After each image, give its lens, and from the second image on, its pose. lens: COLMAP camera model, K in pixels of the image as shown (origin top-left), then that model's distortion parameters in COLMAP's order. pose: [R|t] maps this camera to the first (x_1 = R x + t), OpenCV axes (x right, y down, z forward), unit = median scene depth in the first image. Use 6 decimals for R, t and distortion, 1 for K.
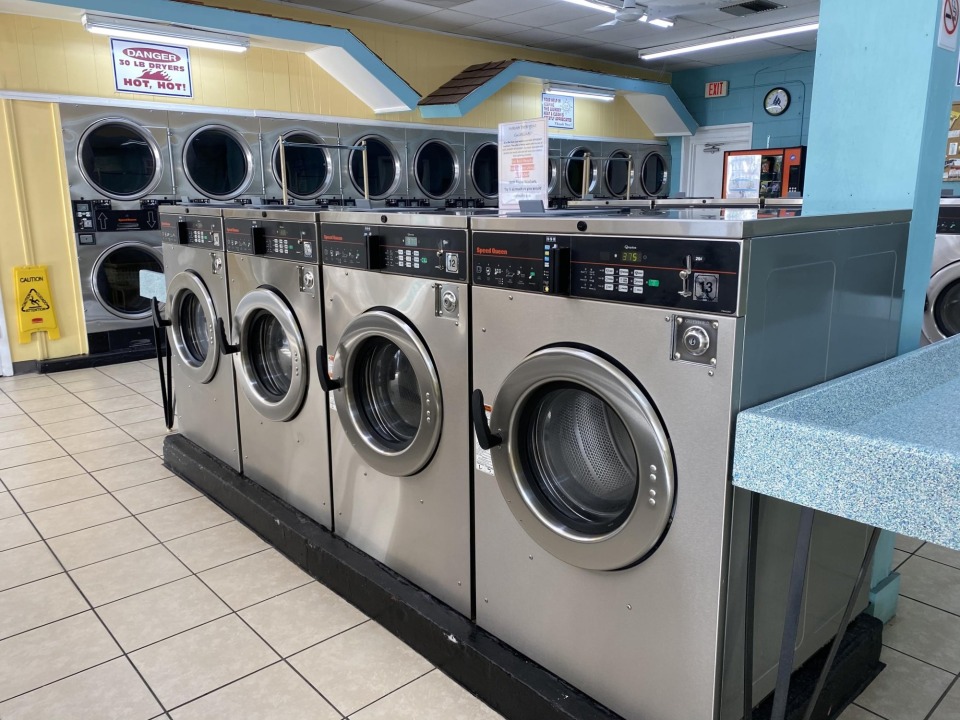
lens RADIAL K [[748.2, 0, 477.9], [0, 748.2, 359.4], [0, 0, 1]] dist [0.033198, -0.029945]
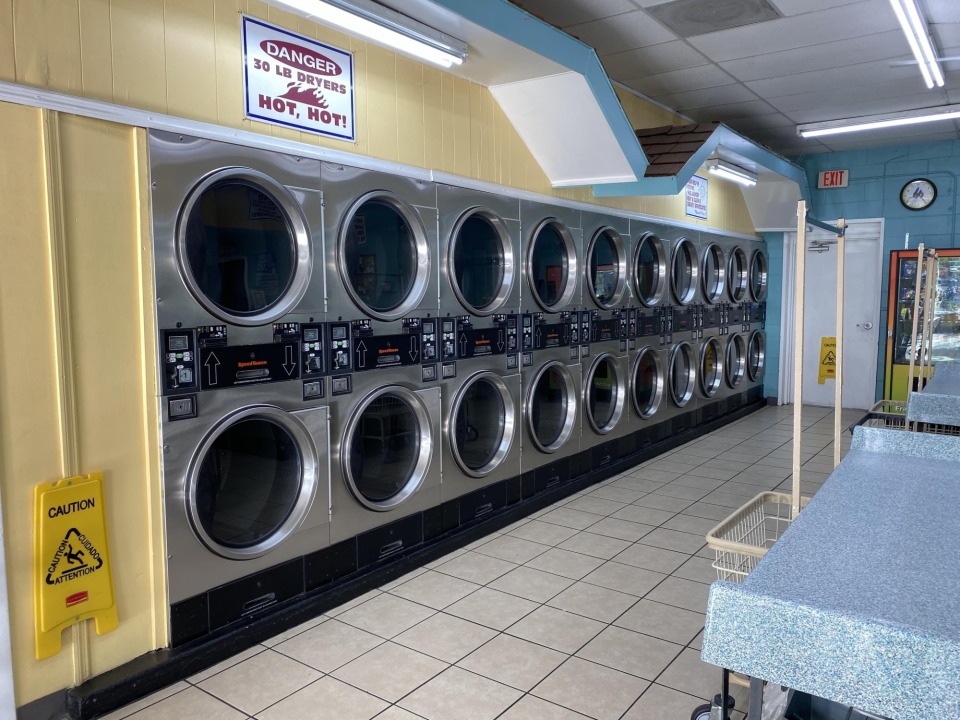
lens RADIAL K [[748.2, 0, 488.9], [0, 748.2, 360.1], [0, 0, 1]] dist [0.033198, -0.029945]
pose [[0.975201, -0.016274, 0.220722, -0.426623], [0.043223, 0.992094, -0.117821, -0.122620], [-0.217059, 0.124440, 0.968194, 0.482268]]
